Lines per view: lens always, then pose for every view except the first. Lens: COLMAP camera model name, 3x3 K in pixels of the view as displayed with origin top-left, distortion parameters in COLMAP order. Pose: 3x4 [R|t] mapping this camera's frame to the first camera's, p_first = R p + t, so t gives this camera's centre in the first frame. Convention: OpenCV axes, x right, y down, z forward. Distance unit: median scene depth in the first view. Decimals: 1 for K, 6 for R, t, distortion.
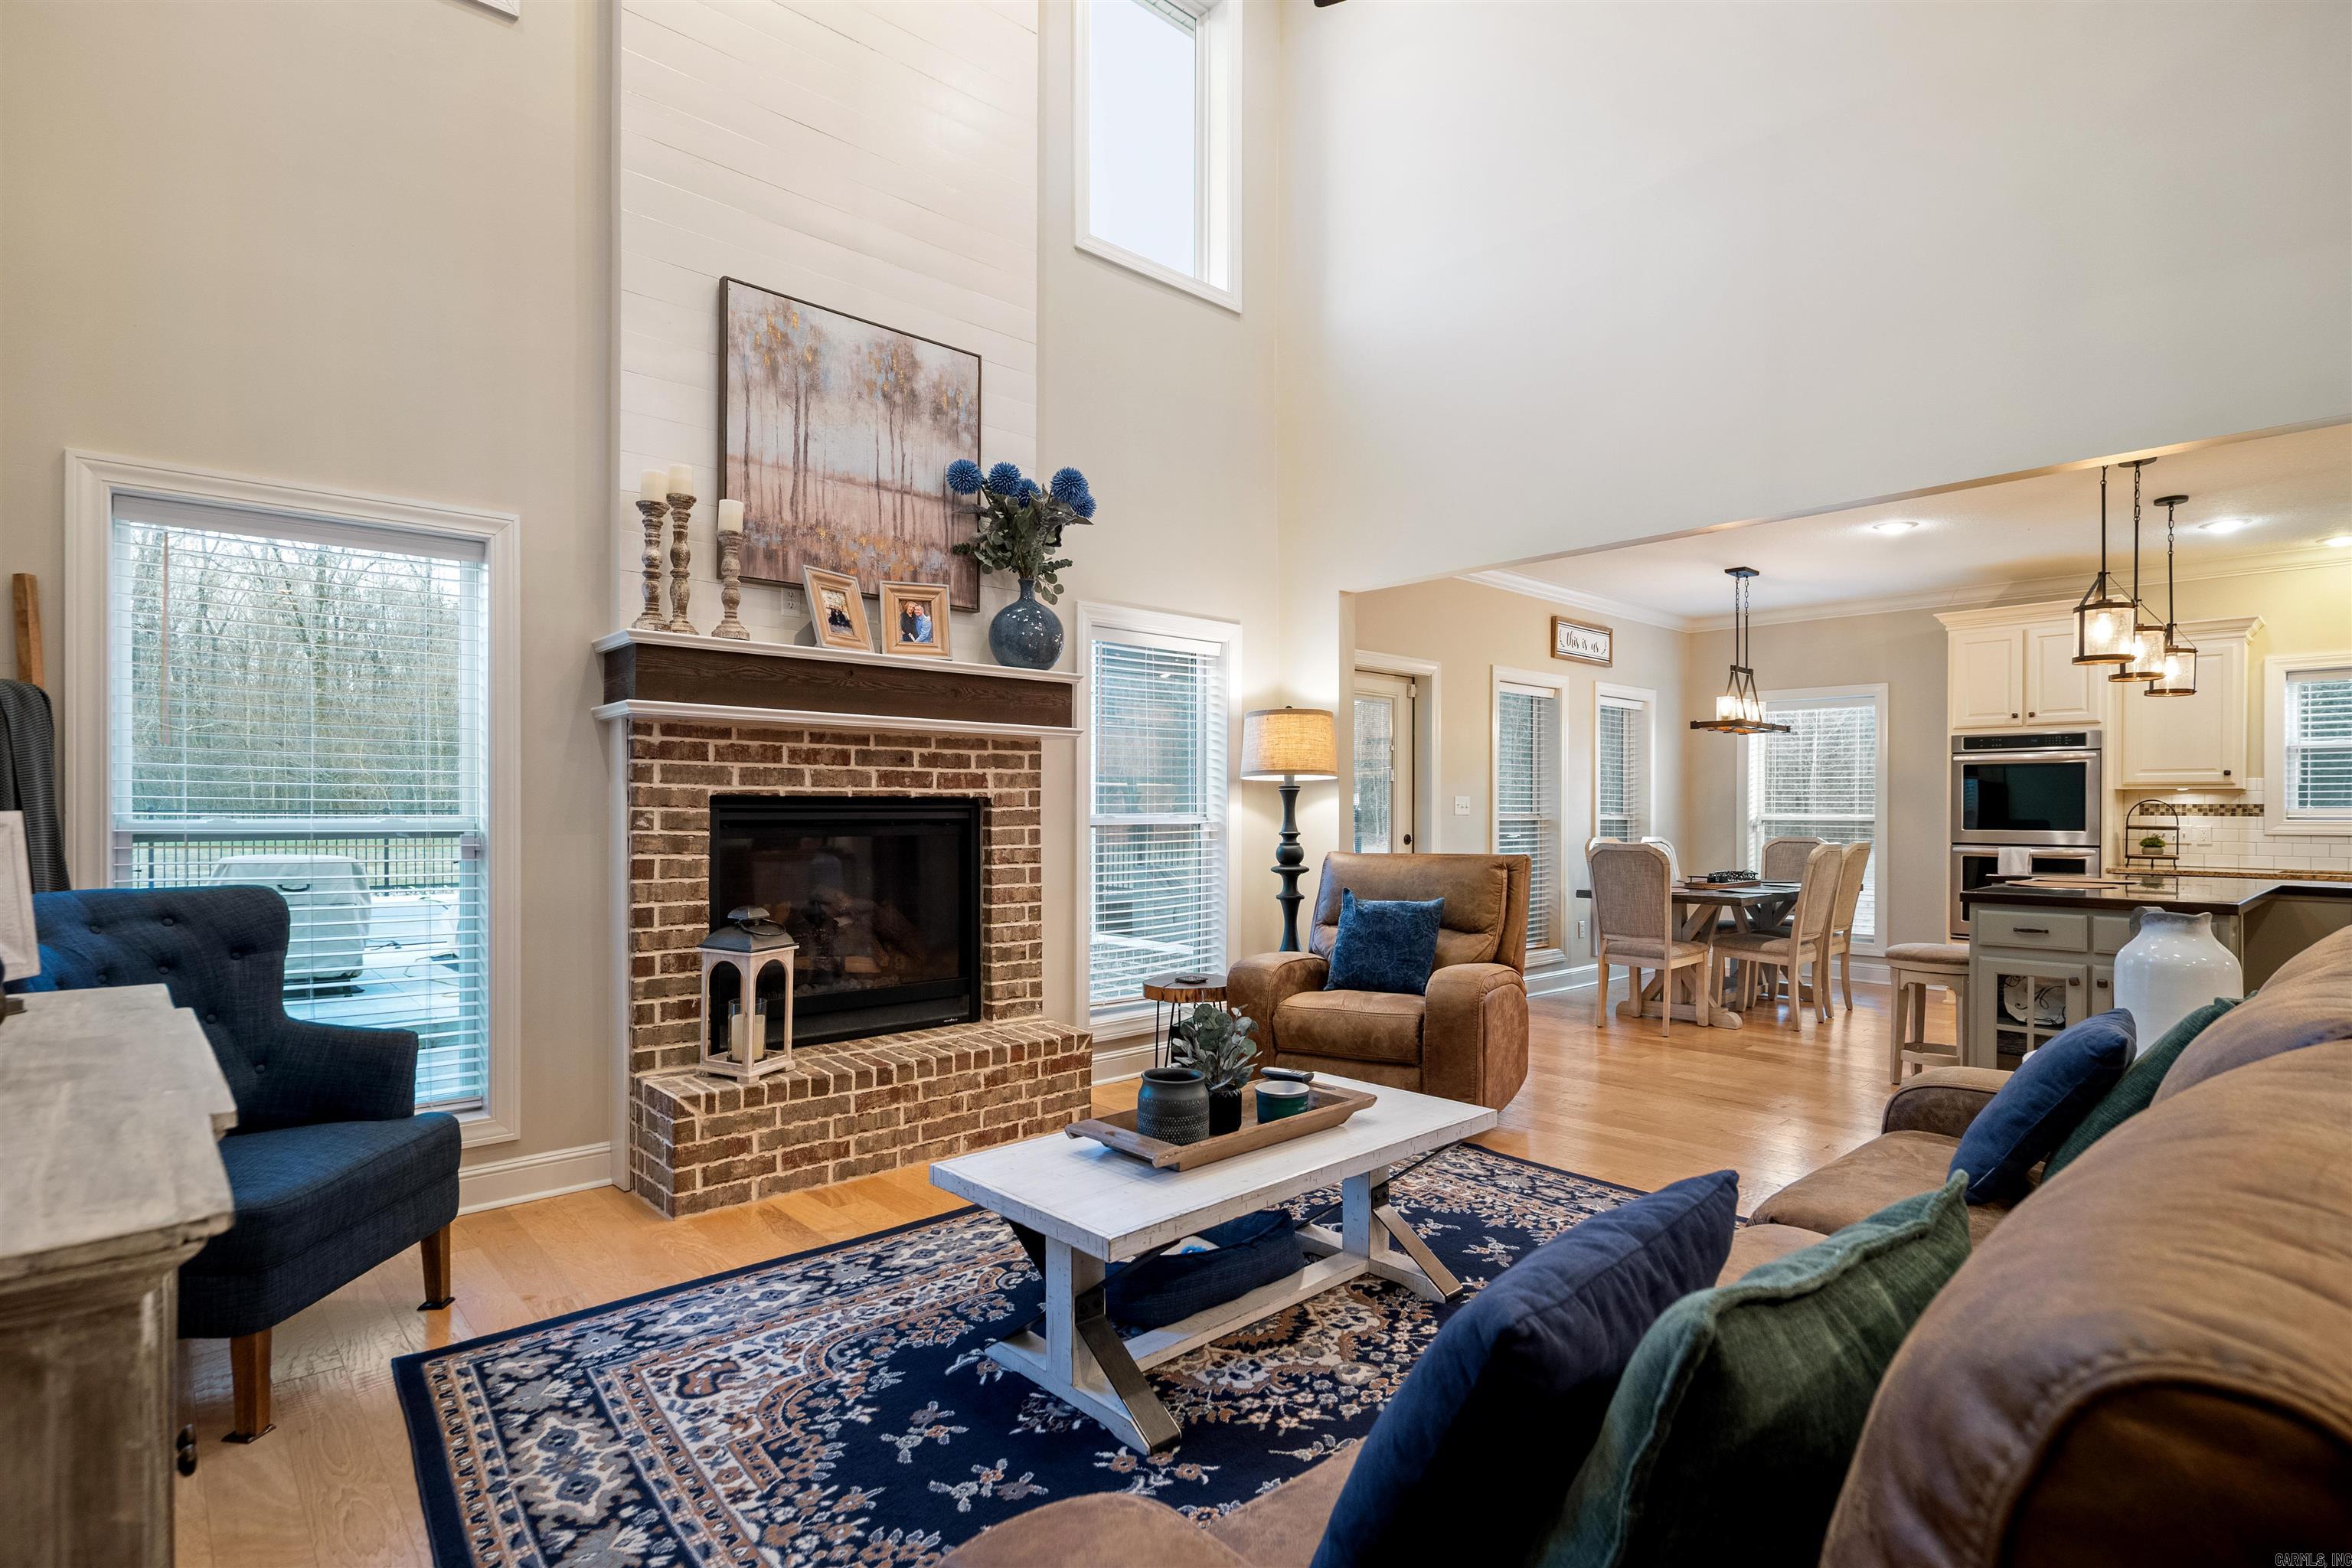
lens RADIAL K [[1150.1, 0, 1173.6], [0, 1150.1, 806.4], [0, 0, 1]] dist [-0.014874, 0.000222]
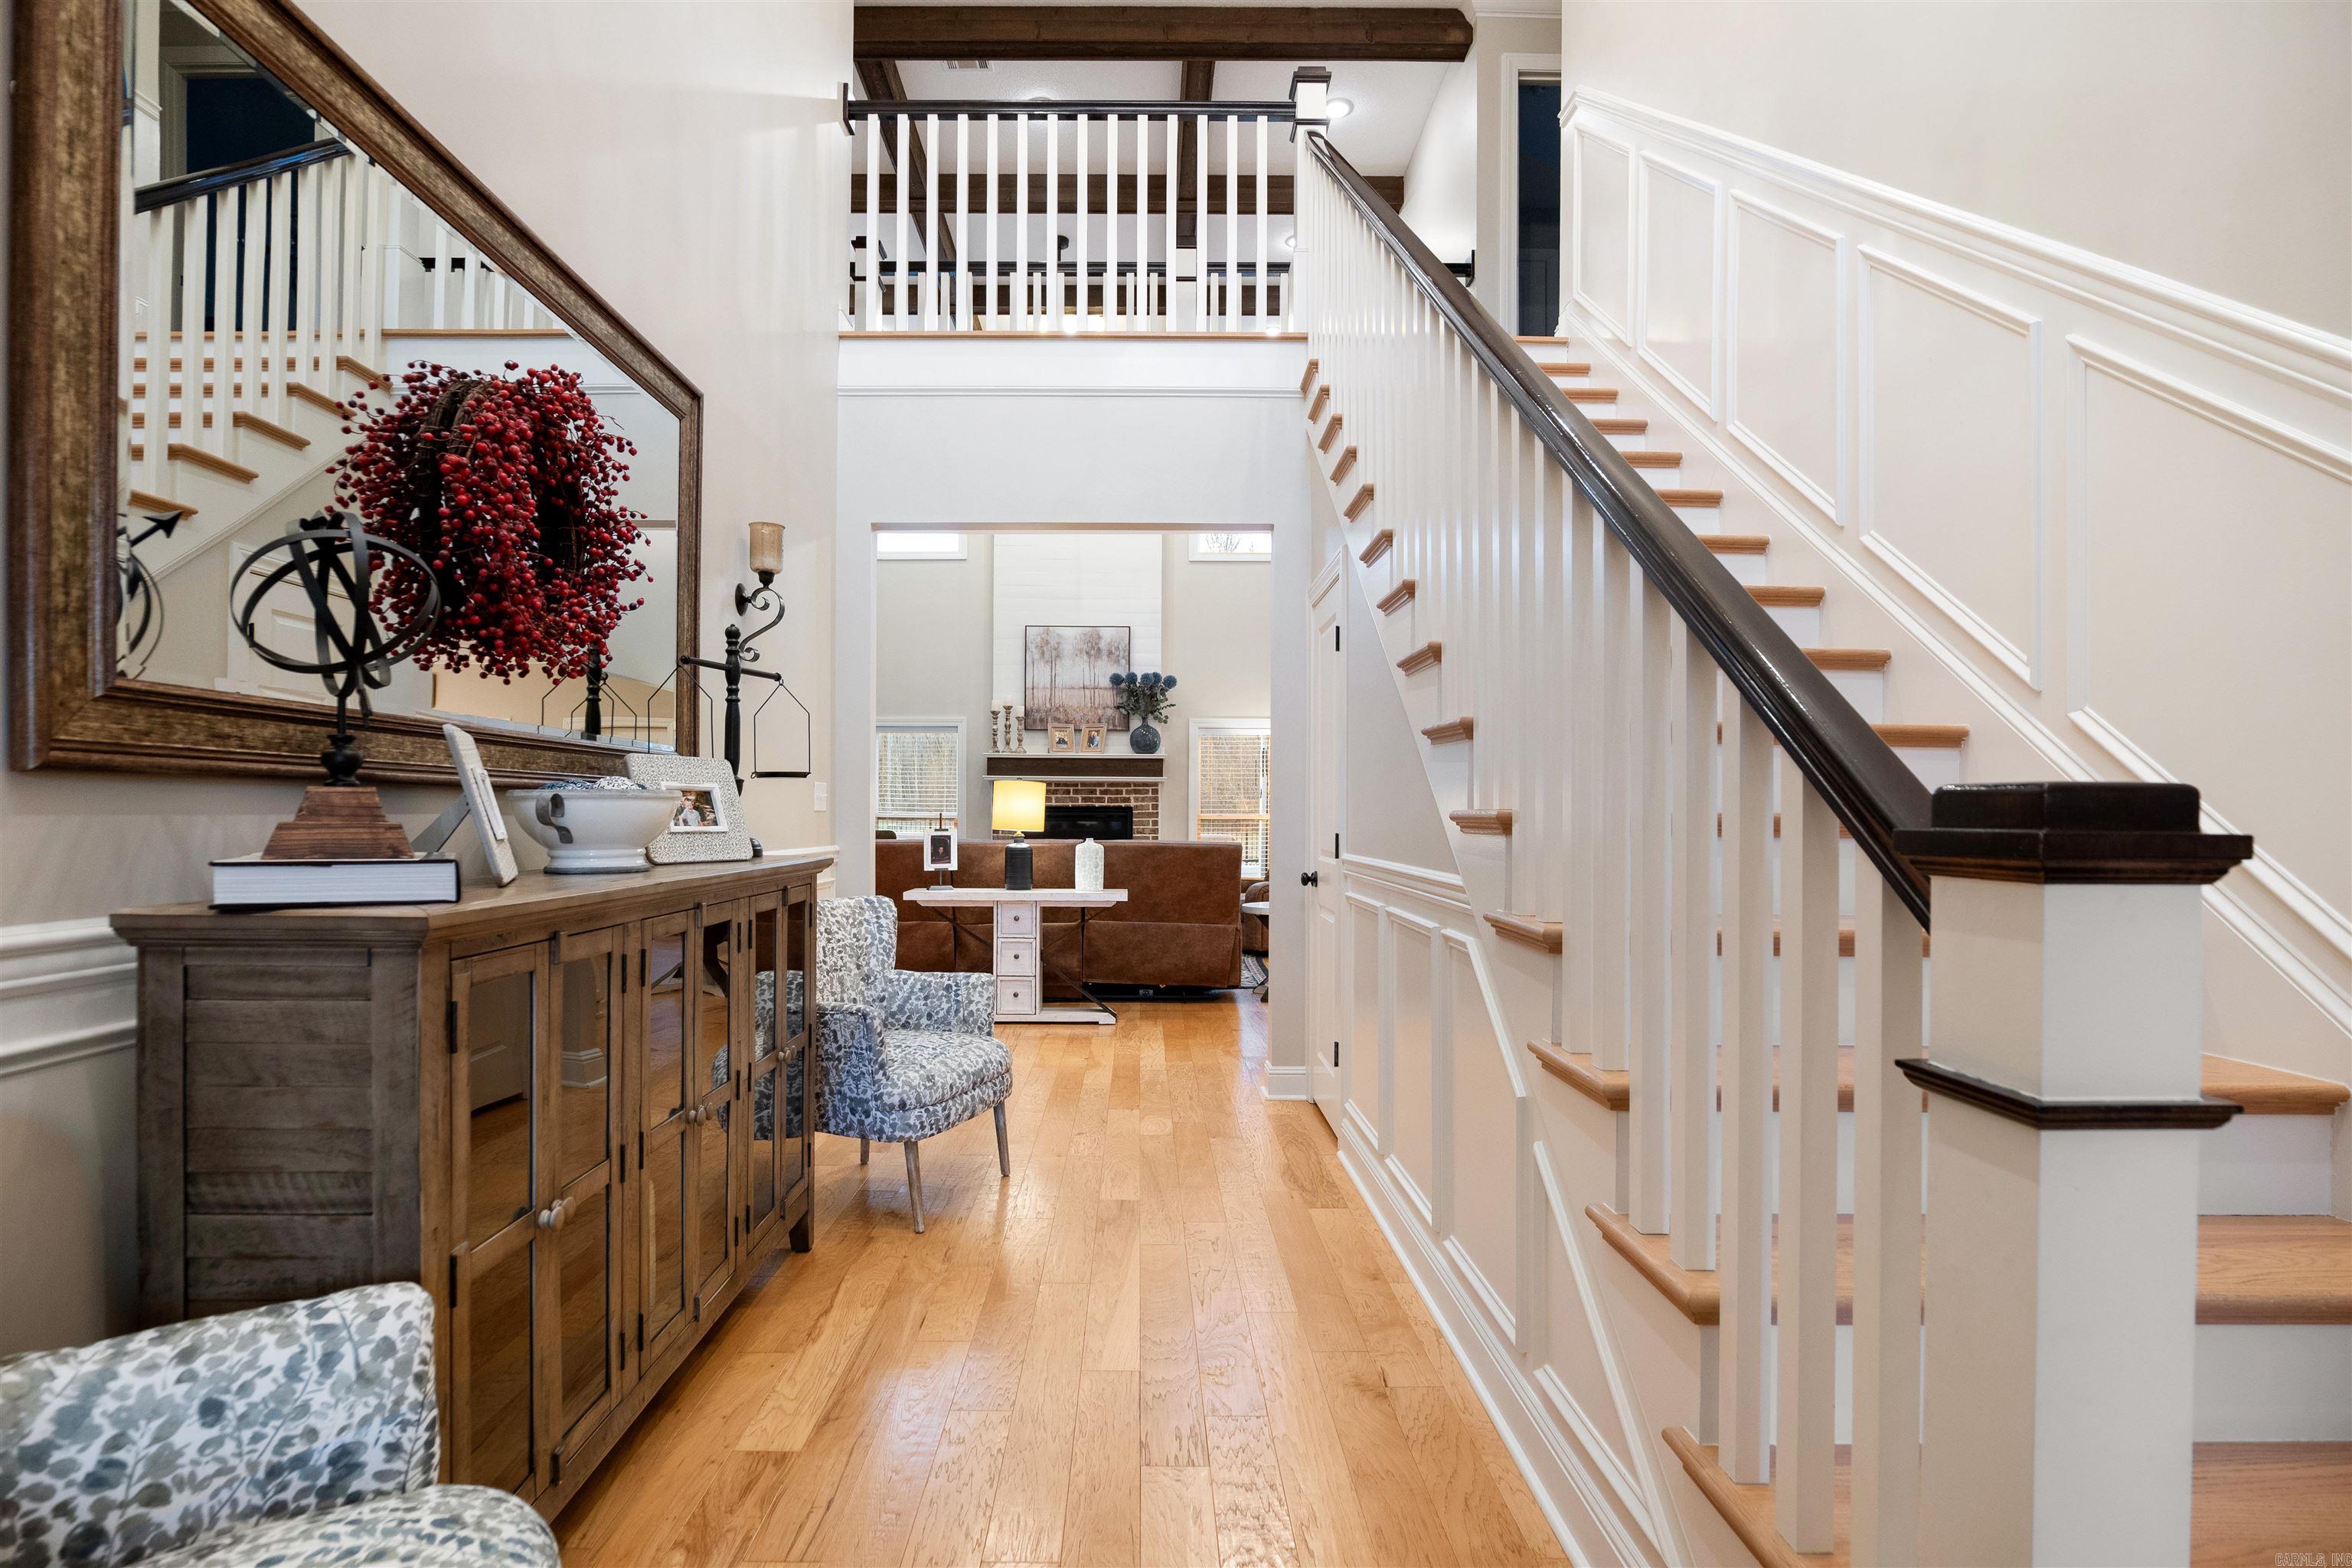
lens RADIAL K [[1106.8, 0, 1176.0], [0, 1106.8, 784.0], [0, 0, 1]] dist [-0.023756, 0.007385]
pose [[0.756266, -0.001330, -0.654262, 1.579968], [-0.001973, 0.999989, -0.004313, -0.050090], [0.654261, 0.004552, 0.756255, -0.785412]]
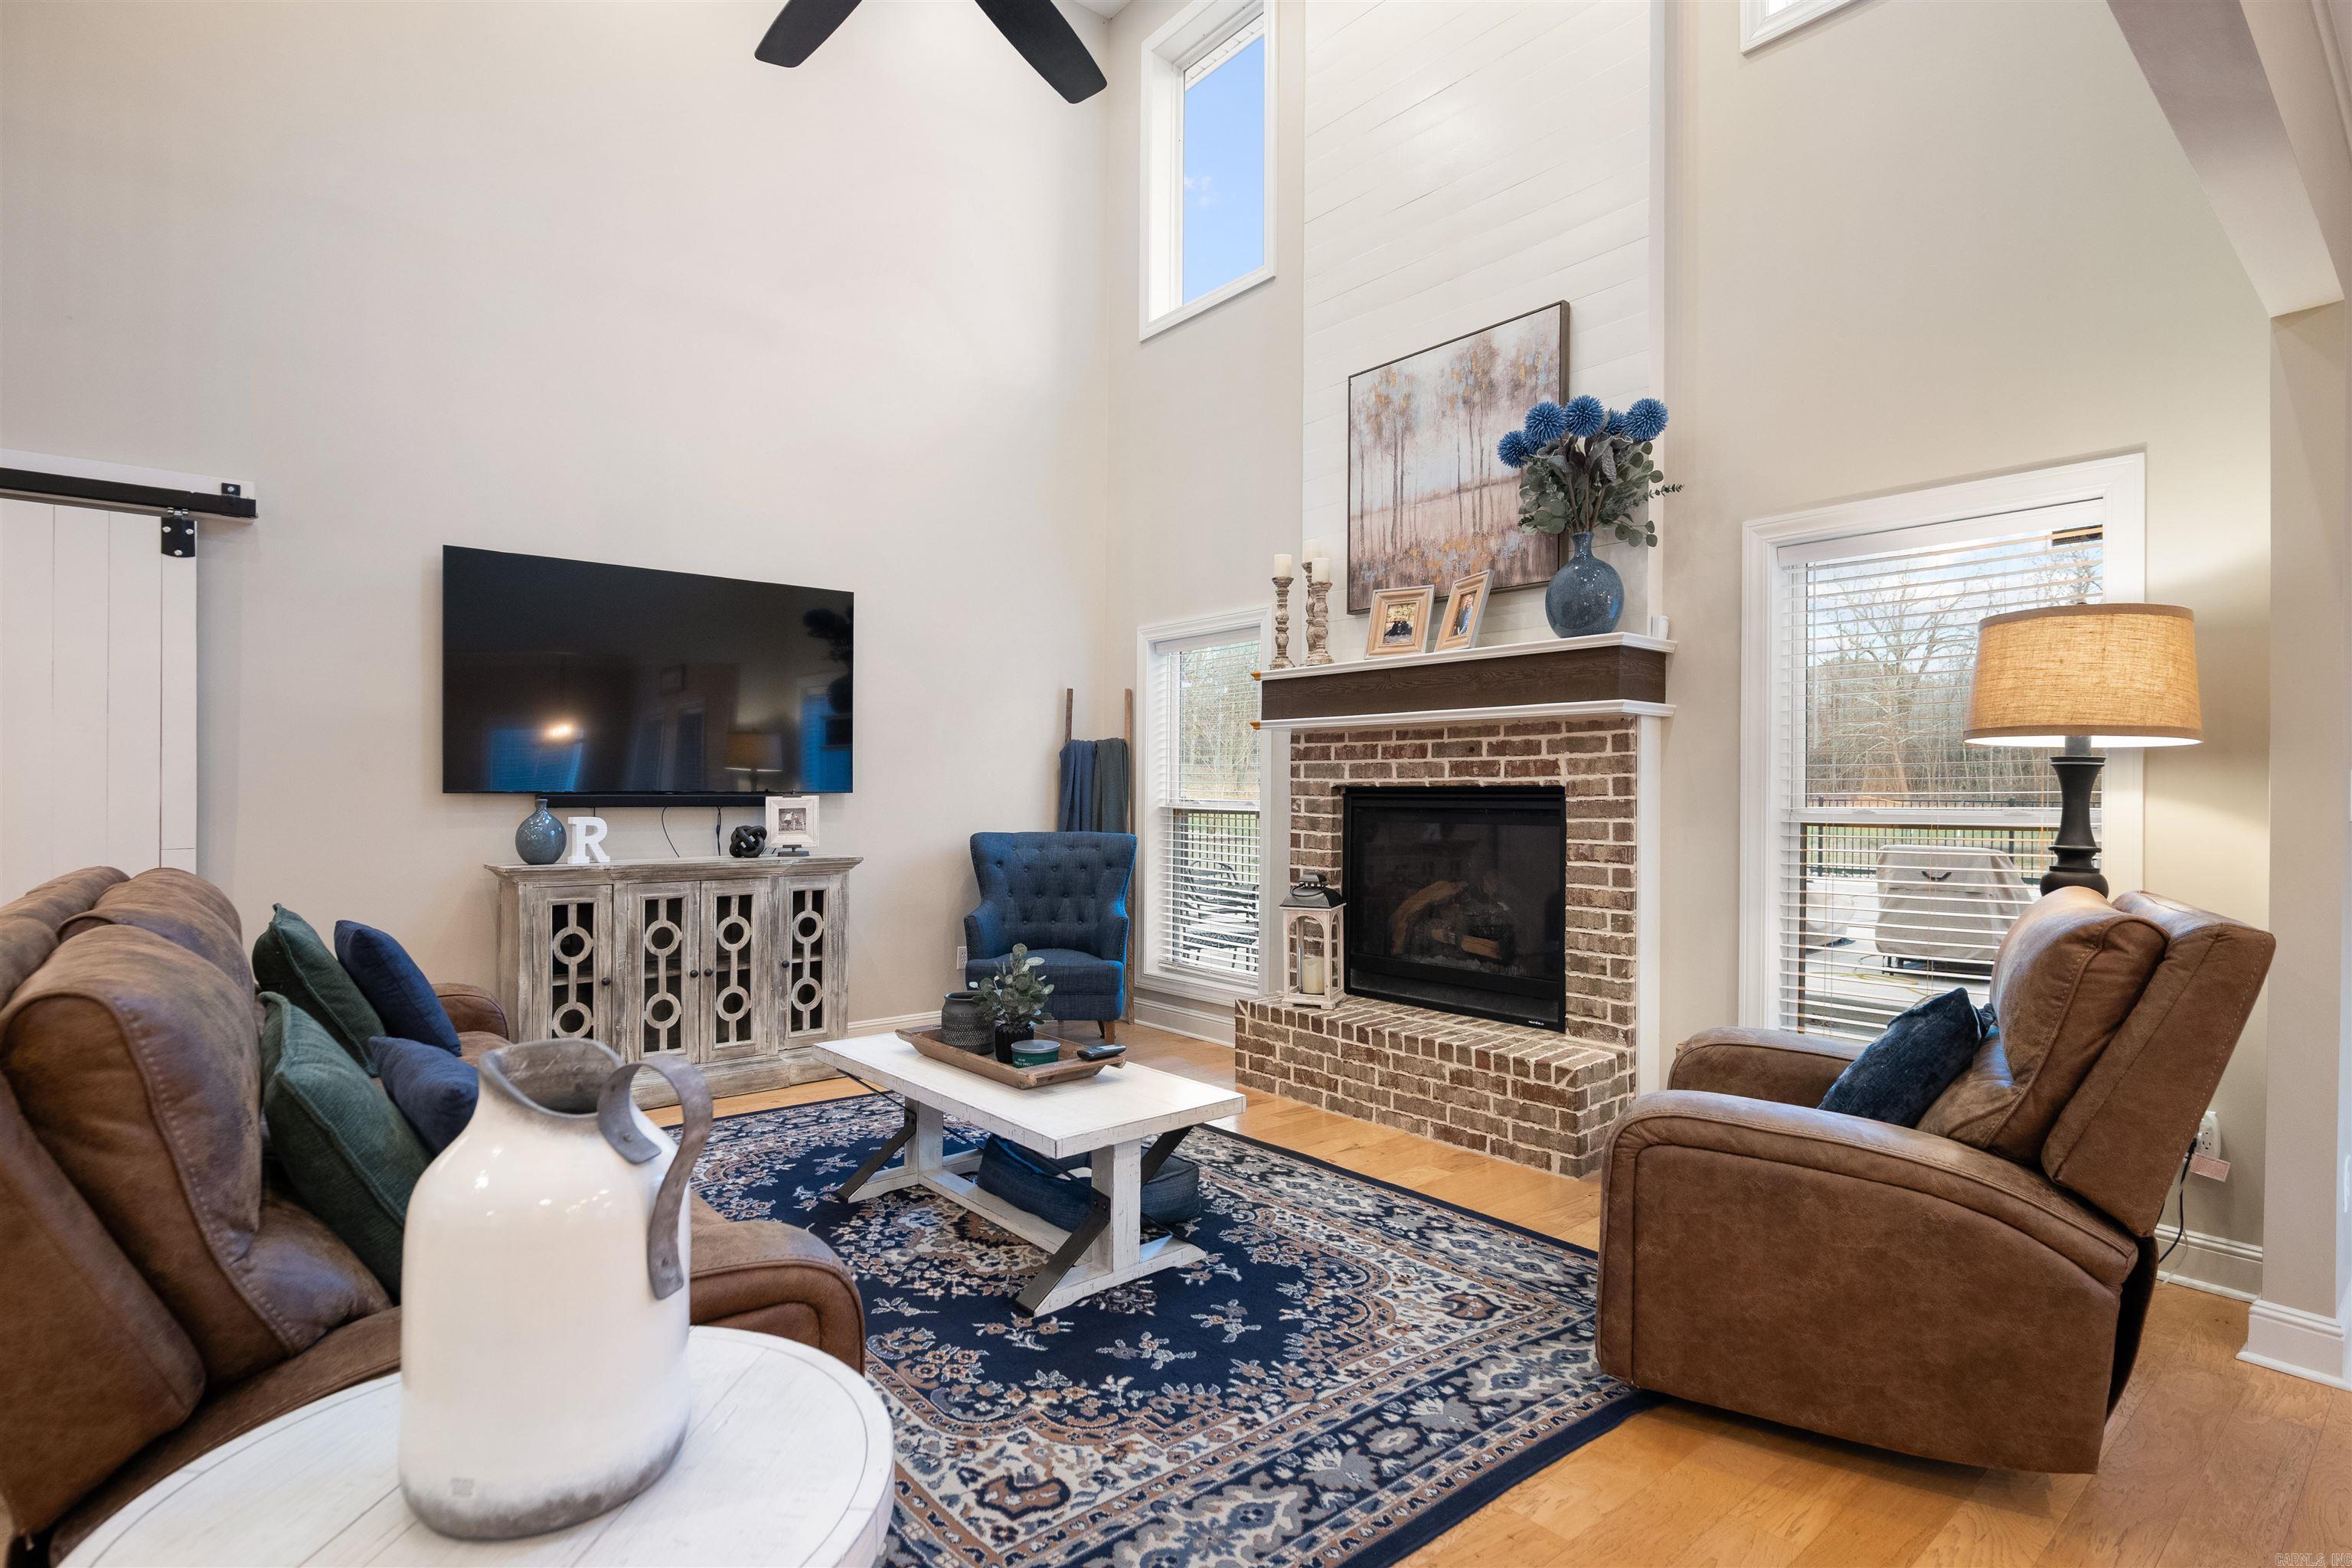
lens RADIAL K [[1156.8, 0, 1176.0], [0, 1156.8, 784.0], [0, 0, 1]] dist [-0.012797, 0.000237]
pose [[-0.037127, -0.009364, -0.999267, 0.820965], [-0.002133, 0.999955, -0.009291, -0.000061], [0.999308, 0.001786, -0.037145, 0.793189]]
